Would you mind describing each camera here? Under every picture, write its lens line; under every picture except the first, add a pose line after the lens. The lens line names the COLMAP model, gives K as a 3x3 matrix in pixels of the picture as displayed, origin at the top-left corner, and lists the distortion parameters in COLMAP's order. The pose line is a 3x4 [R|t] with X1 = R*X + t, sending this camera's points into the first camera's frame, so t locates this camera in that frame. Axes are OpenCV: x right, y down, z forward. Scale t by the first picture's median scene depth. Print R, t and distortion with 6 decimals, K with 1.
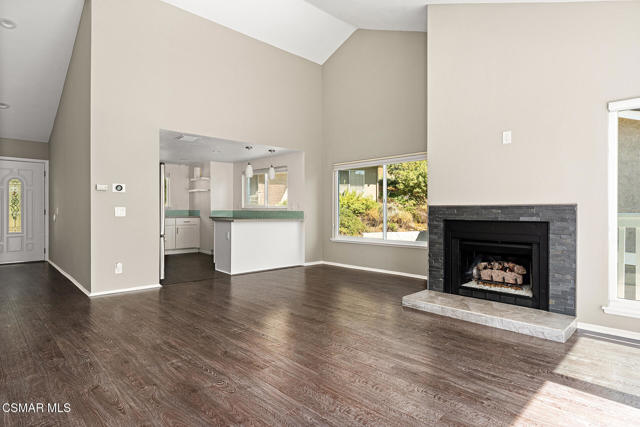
lens RADIAL K [[346.1, 0, 323.6], [0, 346.1, 210.4], [0, 0, 1]] dist [-0.002332, -0.000267]
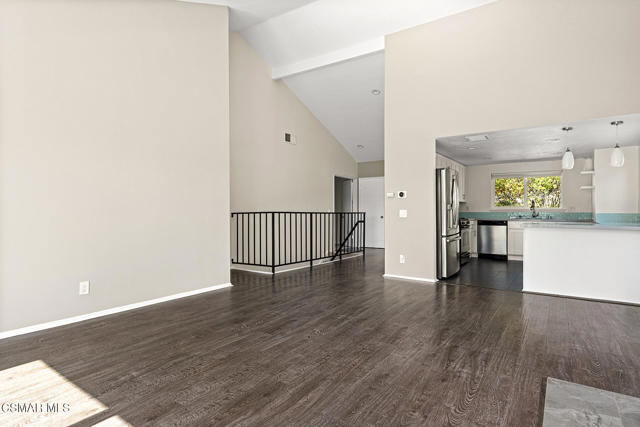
lens RADIAL K [[346.1, 0, 323.2], [0, 346.1, 210.6], [0, 0, 1]] dist [-0.002332, -0.000267]
pose [[0.196086, -0.003553, -0.980580, 1.011604], [-0.002816, 0.999987, -0.004186, -0.001188], [0.980583, 0.003582, 0.196073, 0.833493]]
